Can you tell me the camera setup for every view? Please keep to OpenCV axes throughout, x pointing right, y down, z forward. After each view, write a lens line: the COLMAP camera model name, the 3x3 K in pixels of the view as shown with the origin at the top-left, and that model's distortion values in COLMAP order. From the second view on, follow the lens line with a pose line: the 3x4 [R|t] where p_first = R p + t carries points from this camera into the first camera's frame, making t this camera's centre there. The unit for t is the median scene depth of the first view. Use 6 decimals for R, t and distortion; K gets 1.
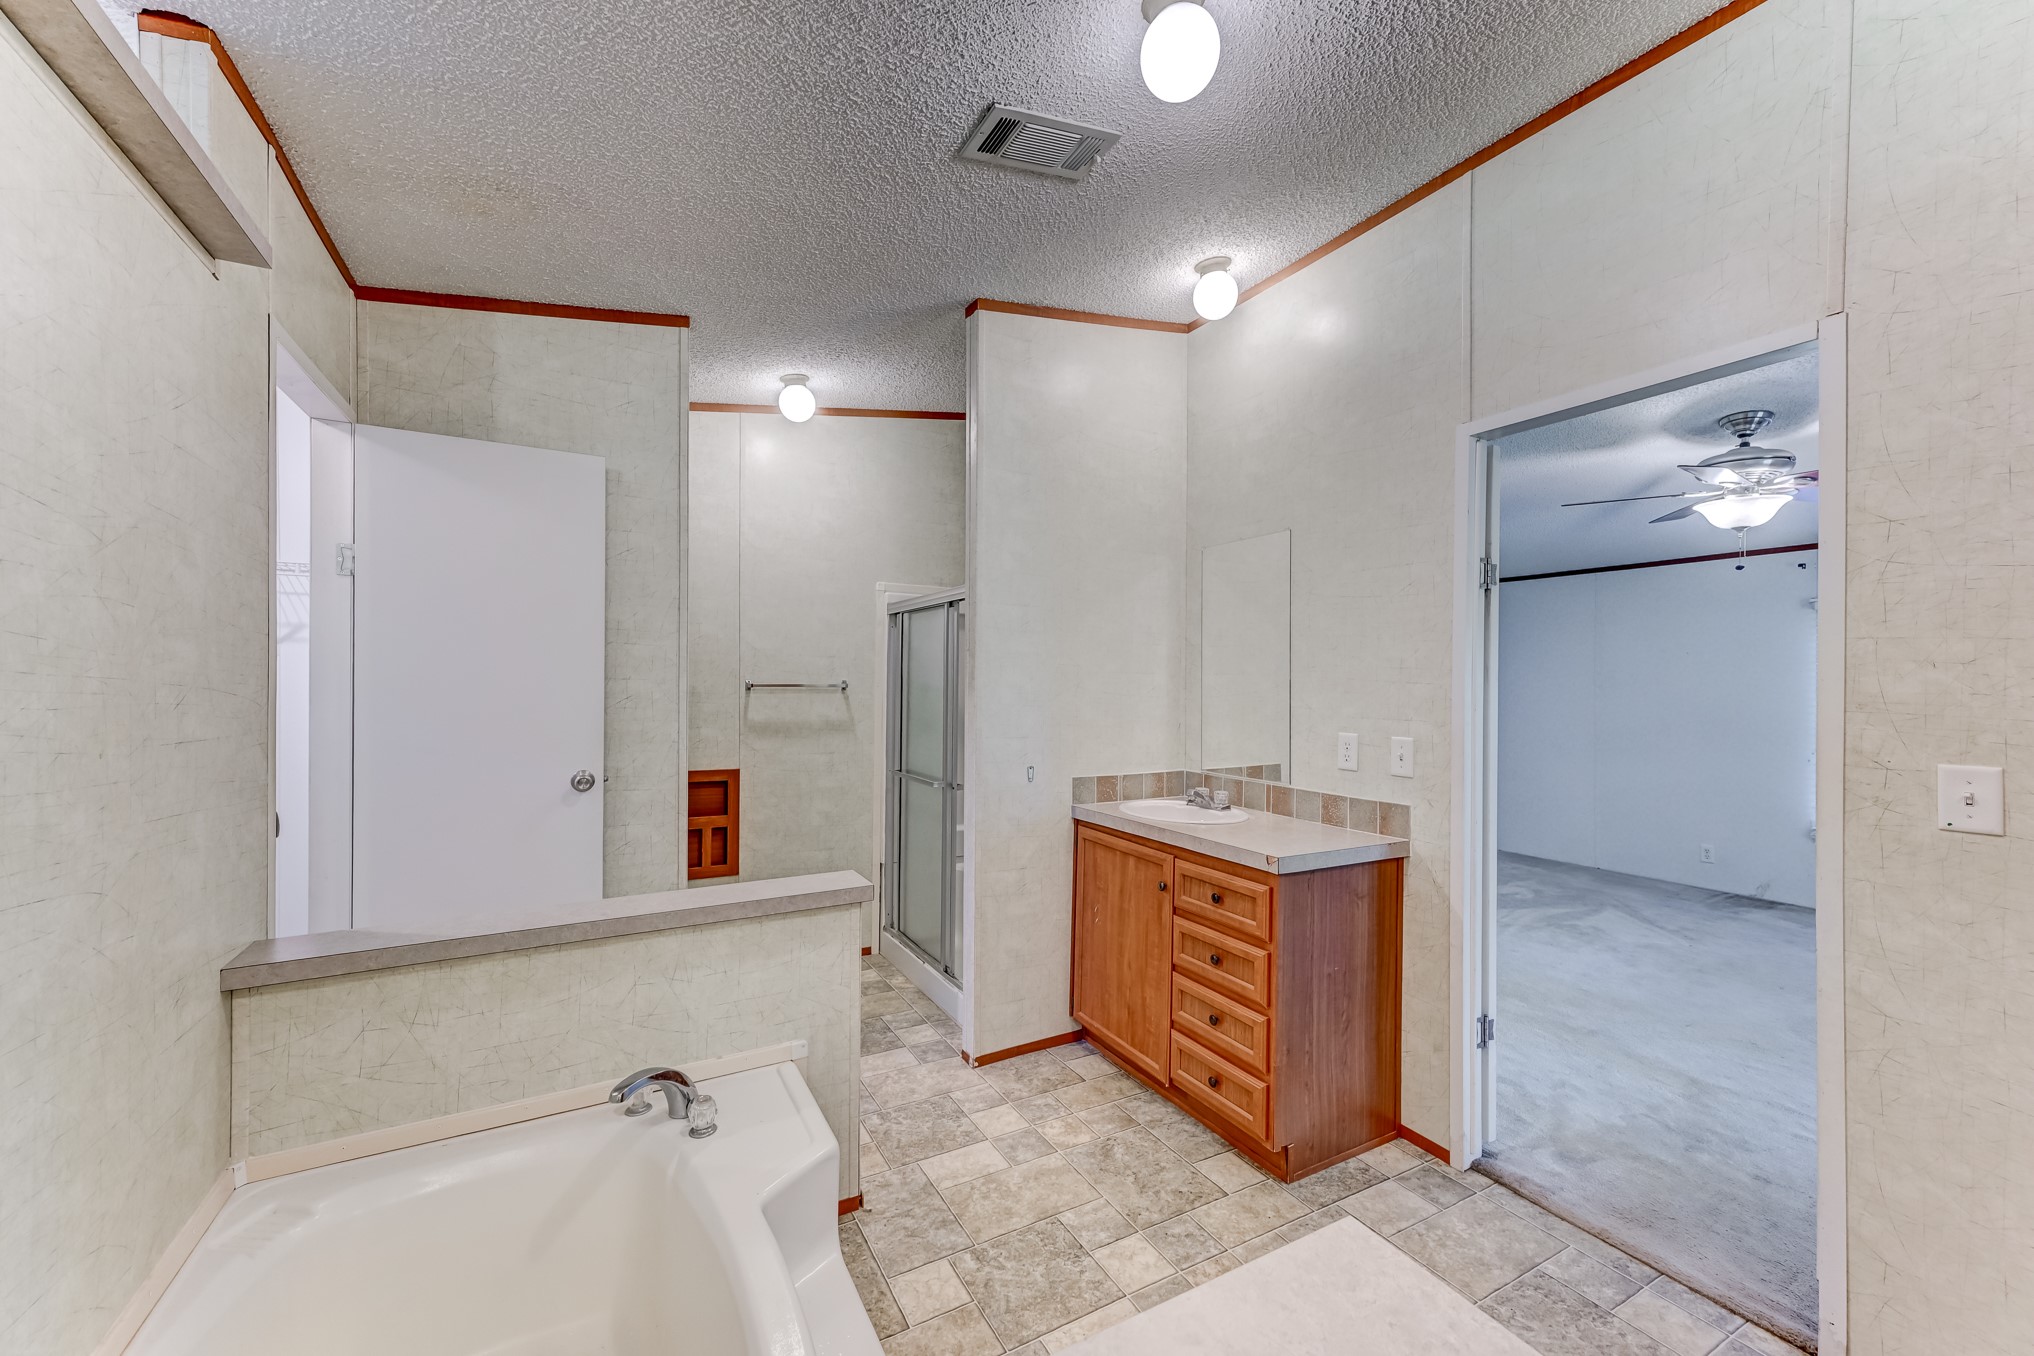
lens RADIAL K [[790.7, 0, 1020.1], [0, 790.7, 683.5], [0, 0, 1]] dist [0.008577, 0.000504]
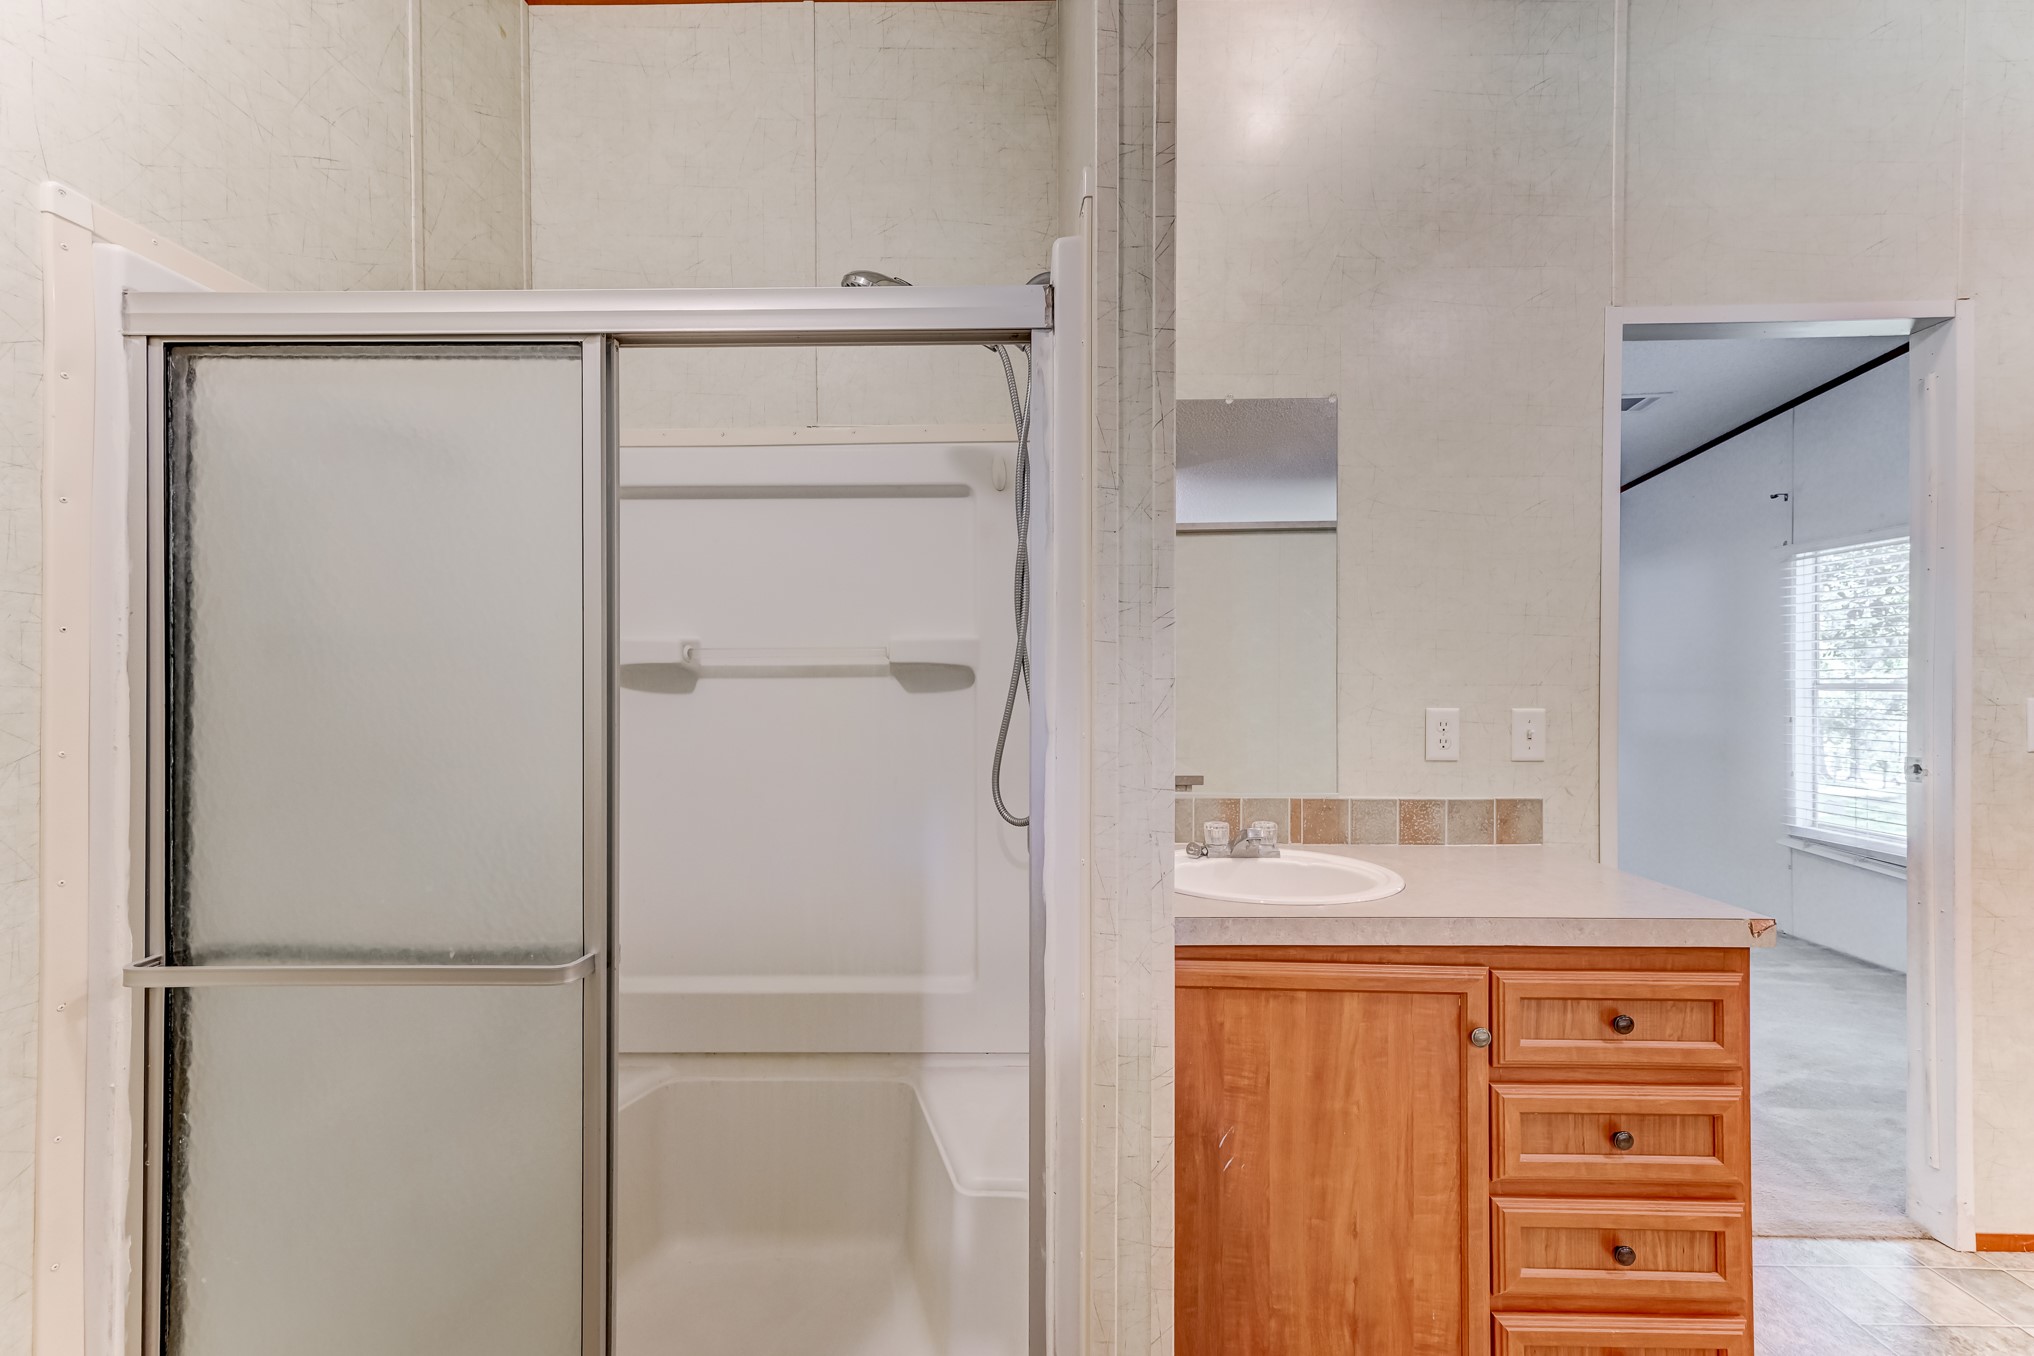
lens RADIAL K [[790.7, 0, 1020.1], [0, 790.7, 683.5], [0, 0, 1]] dist [0.008577, 0.000504]
pose [[0.495206, -0.014540, 0.868654, -0.374576], [0.006887, 0.999894, 0.012811, 0.029890], [-0.868748, -0.000362, 0.495254, 0.980938]]
